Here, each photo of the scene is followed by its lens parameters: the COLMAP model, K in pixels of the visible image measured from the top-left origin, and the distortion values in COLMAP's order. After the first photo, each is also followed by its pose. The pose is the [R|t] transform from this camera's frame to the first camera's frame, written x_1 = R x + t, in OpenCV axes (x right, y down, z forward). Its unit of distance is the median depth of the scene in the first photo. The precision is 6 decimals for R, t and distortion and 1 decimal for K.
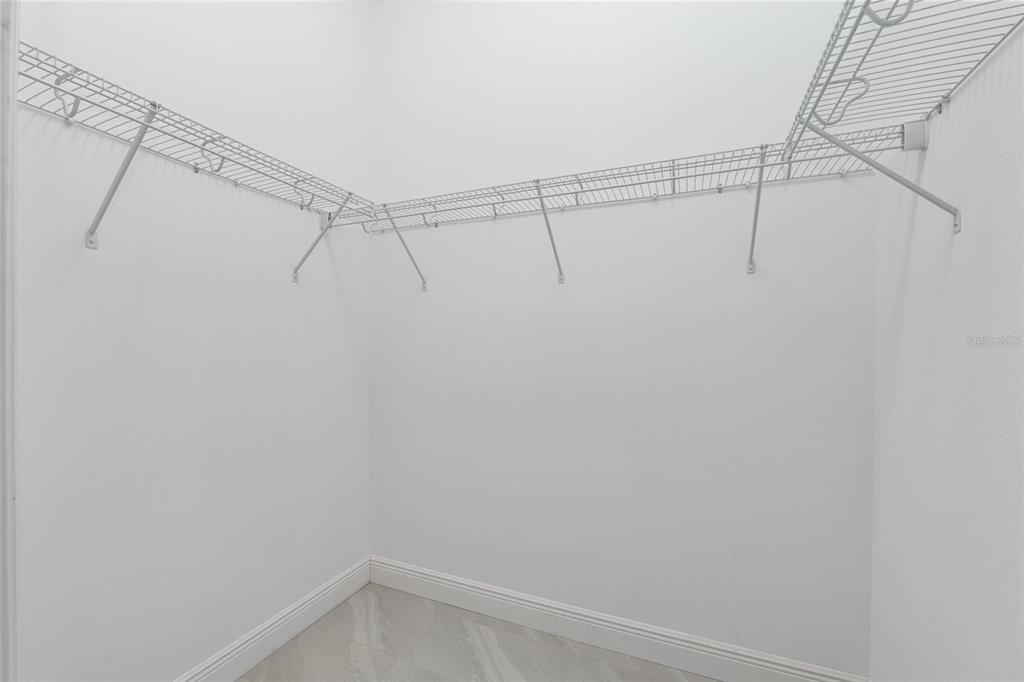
lens RADIAL K [[417.2, 0, 508.7], [0, 417.2, 344.6], [0, 0, 1]] dist [-0.021018, 0.000318]
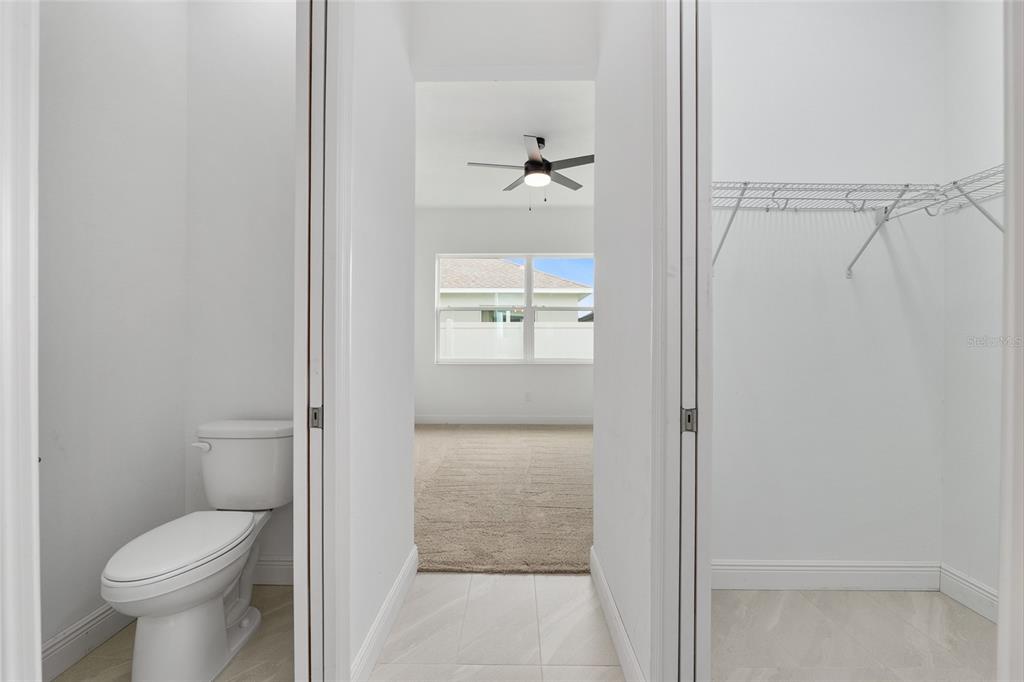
lens RADIAL K [[417.2, 0, 510.5], [0, 417.2, 340.0], [0, 0, 1]] dist [-0.021018, 0.000318]
pose [[0.382754, -0.008875, -0.923808, 0.167449], [-0.001809, 0.999945, -0.010356, 0.032055], [0.923849, 0.005635, 0.382717, -0.284843]]
